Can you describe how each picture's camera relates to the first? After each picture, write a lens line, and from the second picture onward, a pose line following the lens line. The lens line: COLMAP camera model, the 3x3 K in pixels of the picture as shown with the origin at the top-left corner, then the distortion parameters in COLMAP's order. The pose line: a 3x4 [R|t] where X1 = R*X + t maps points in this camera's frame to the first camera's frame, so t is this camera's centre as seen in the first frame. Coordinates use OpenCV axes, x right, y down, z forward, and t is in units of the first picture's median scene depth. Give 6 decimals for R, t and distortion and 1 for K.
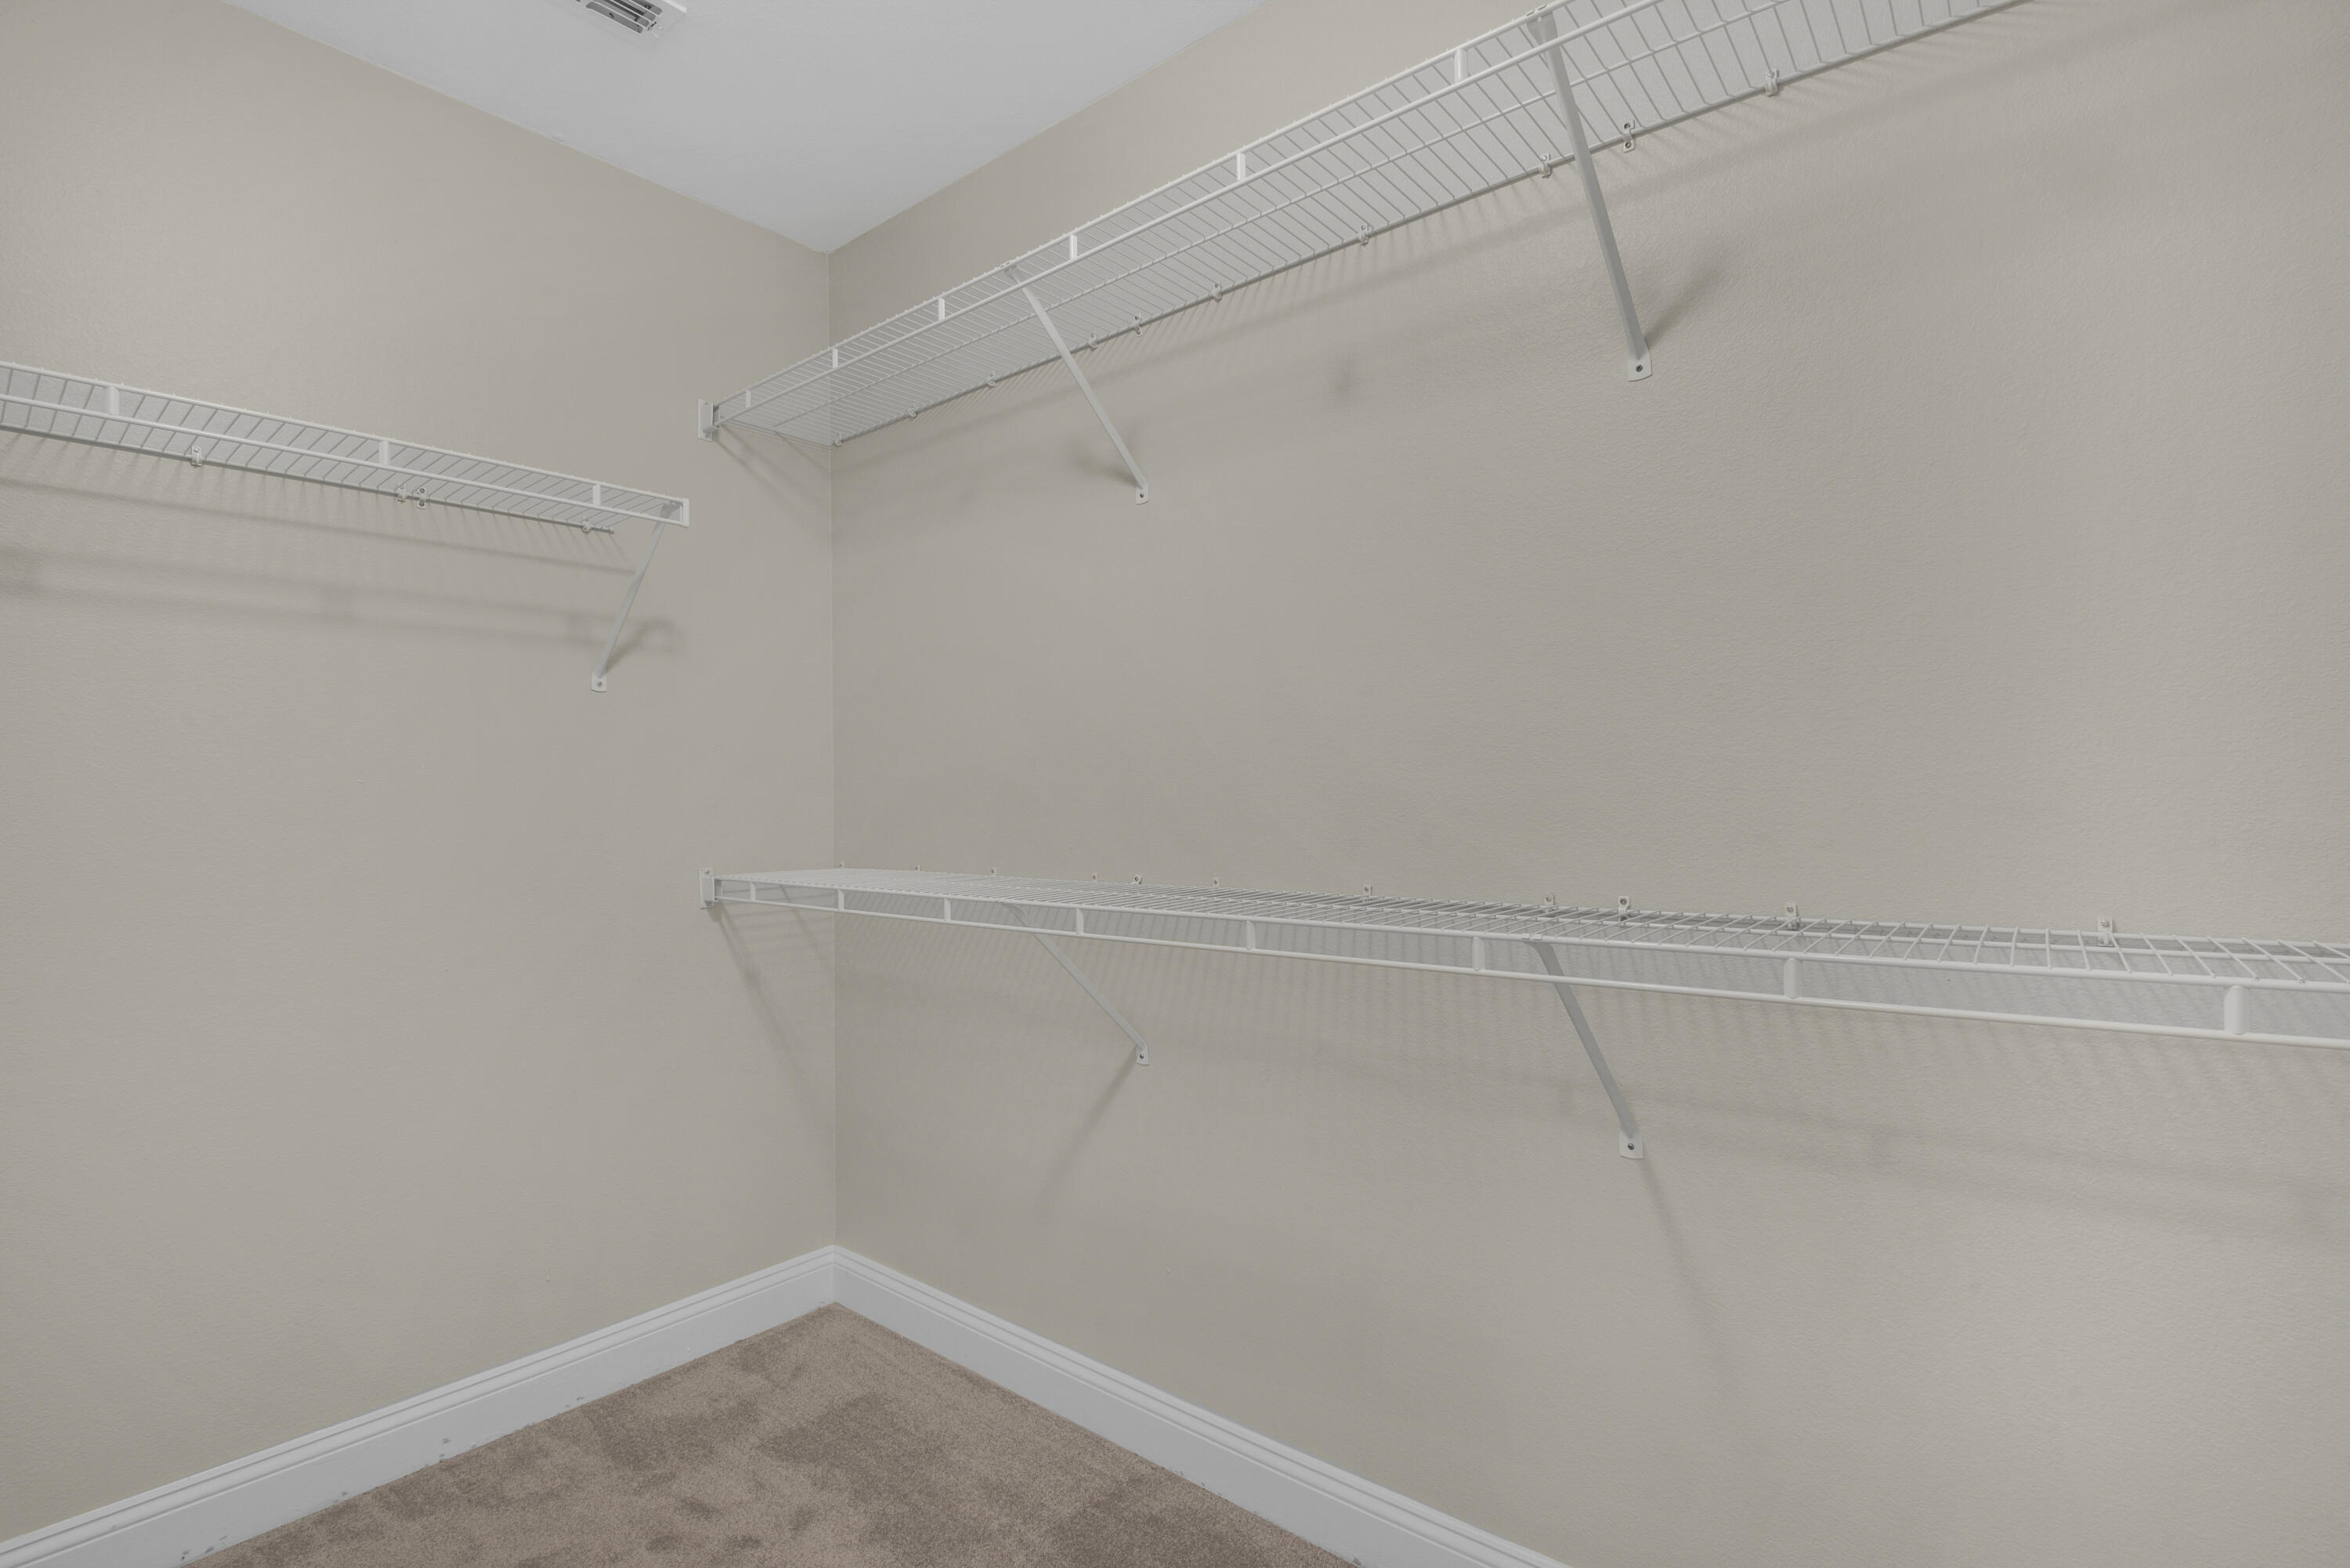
lens RADIAL K [[1081.4, 0, 1171.6], [0, 1081.4, 815.8], [0, 0, 1]] dist [0.004595, -0.021171]
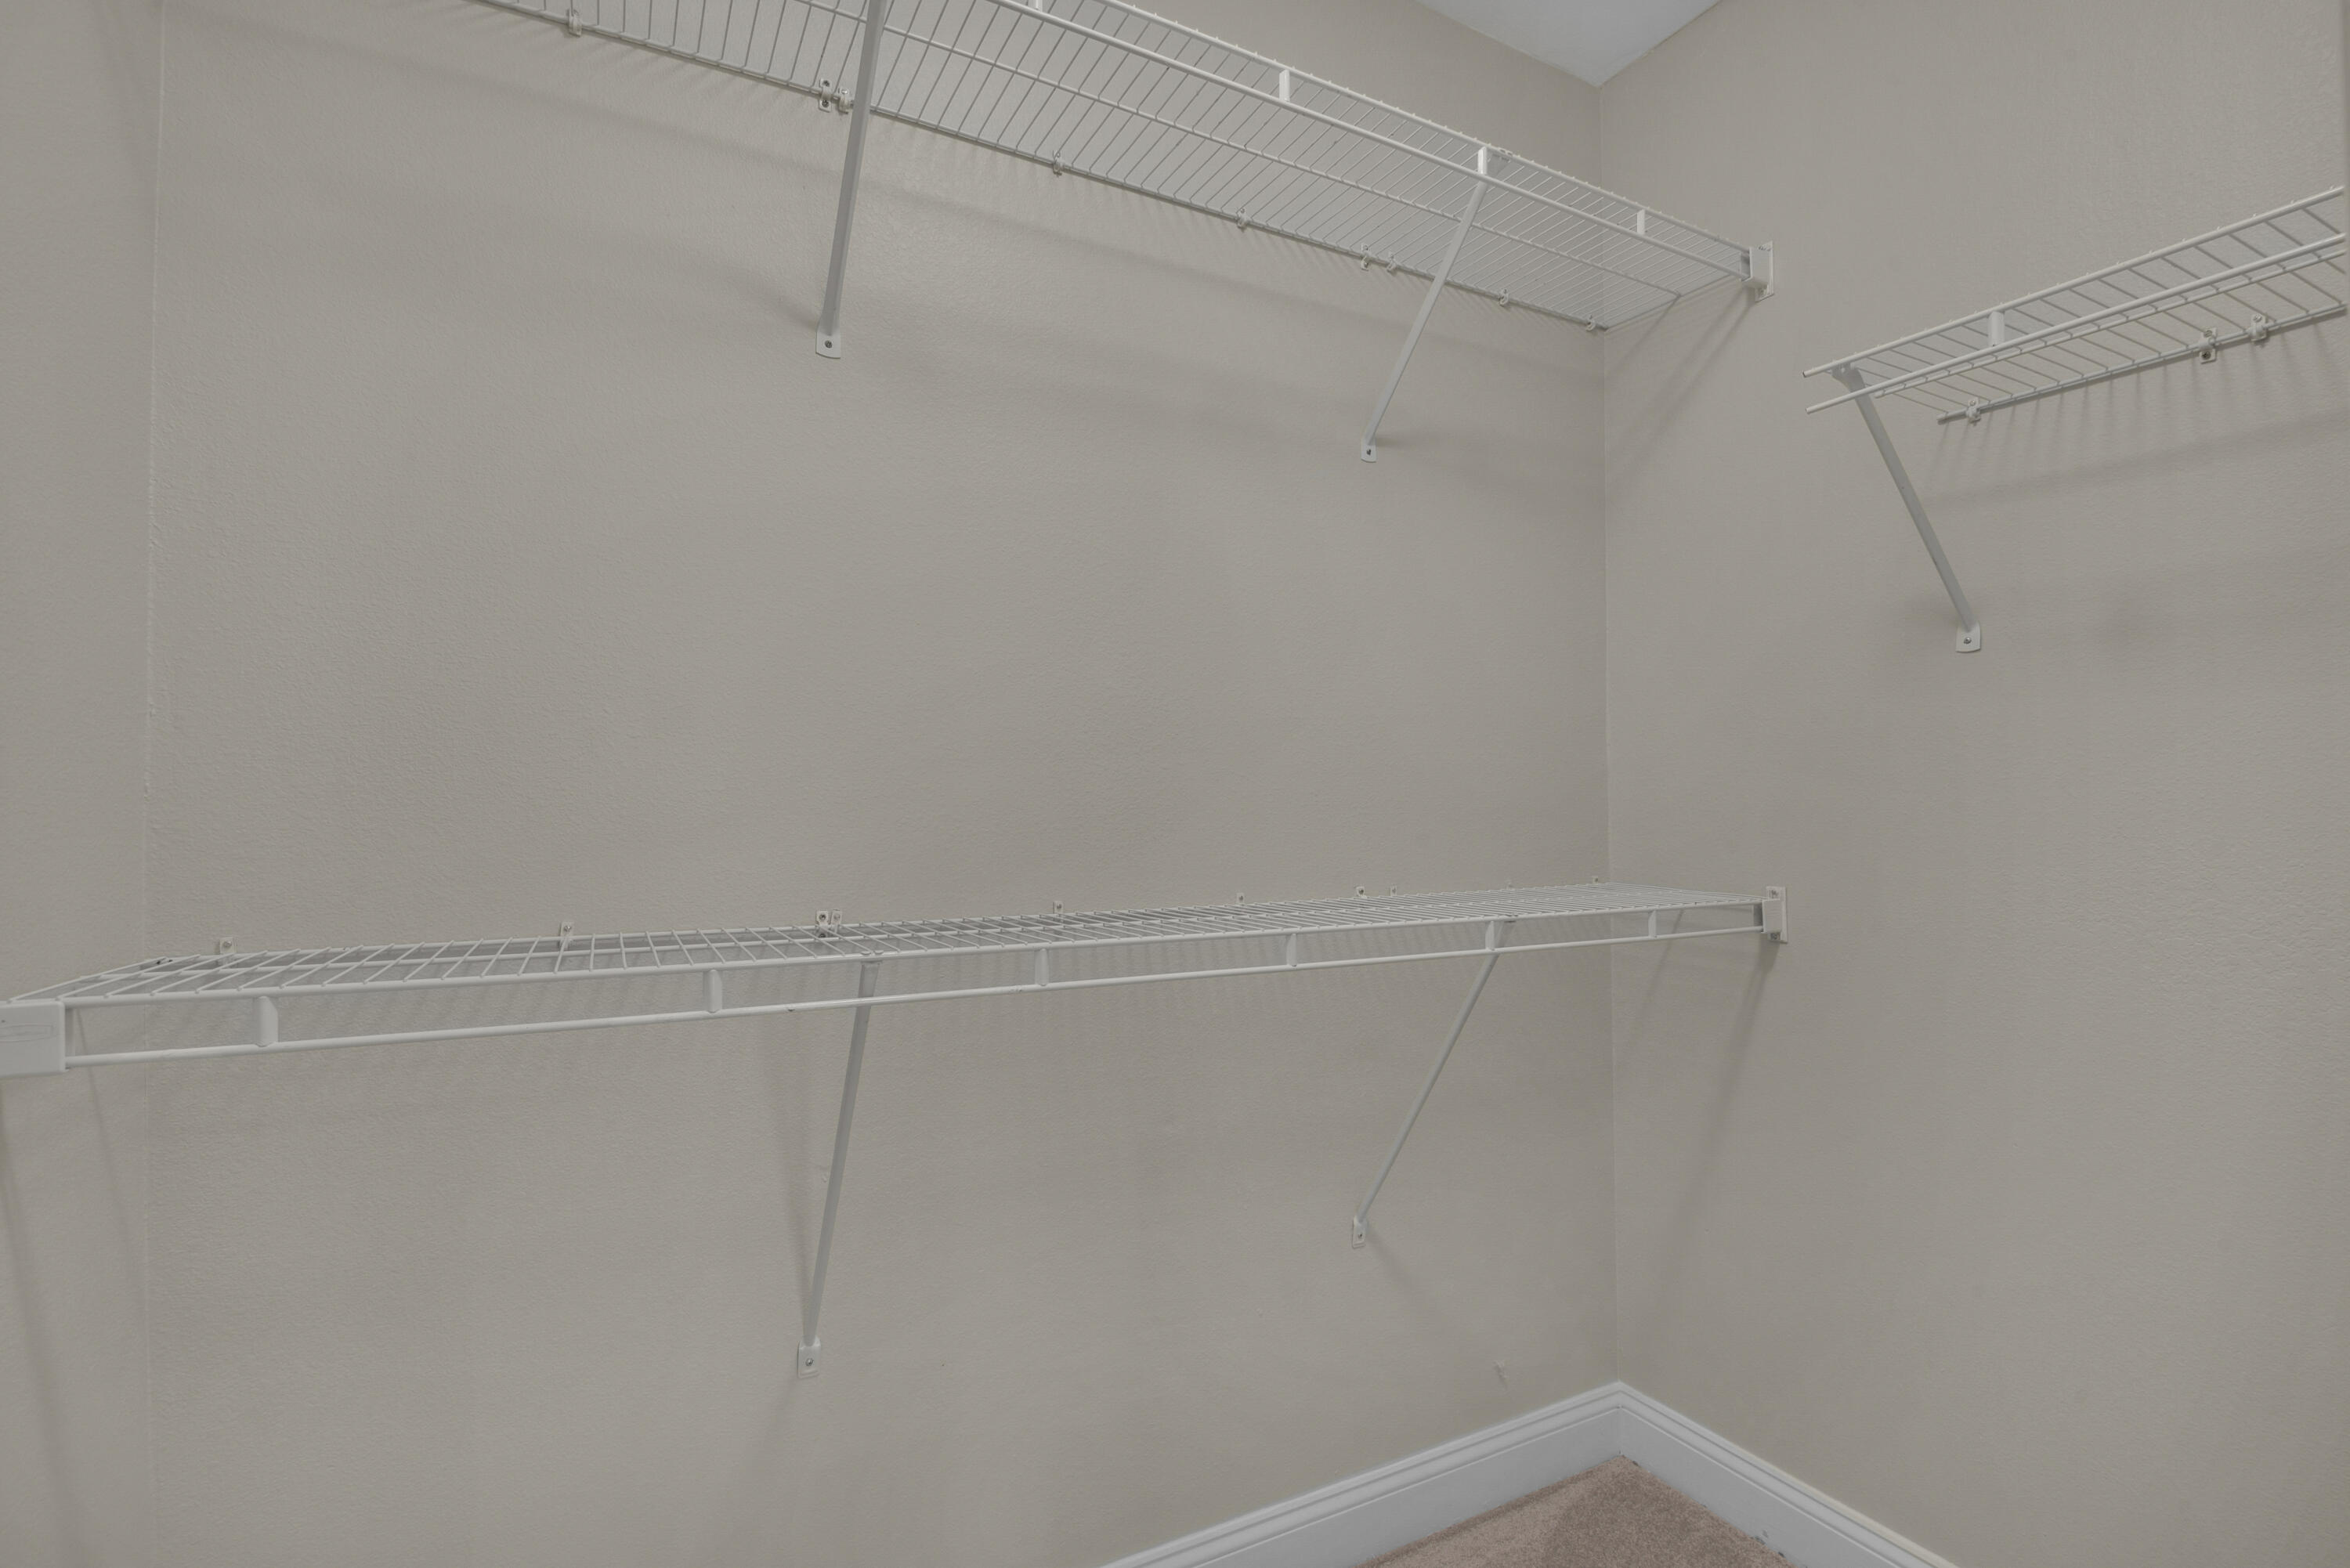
lens RADIAL K [[1086.7, 0, 1169.2], [0, 1086.7, 821.4], [0, 0, 1]] dist [-0.000998, -0.022622]
pose [[0.394095, 0.005933, 0.919050, -0.446651], [0.006935, 0.999932, -0.009429, 0.006385], [-0.919043, 0.010089, 0.394027, 0.412439]]
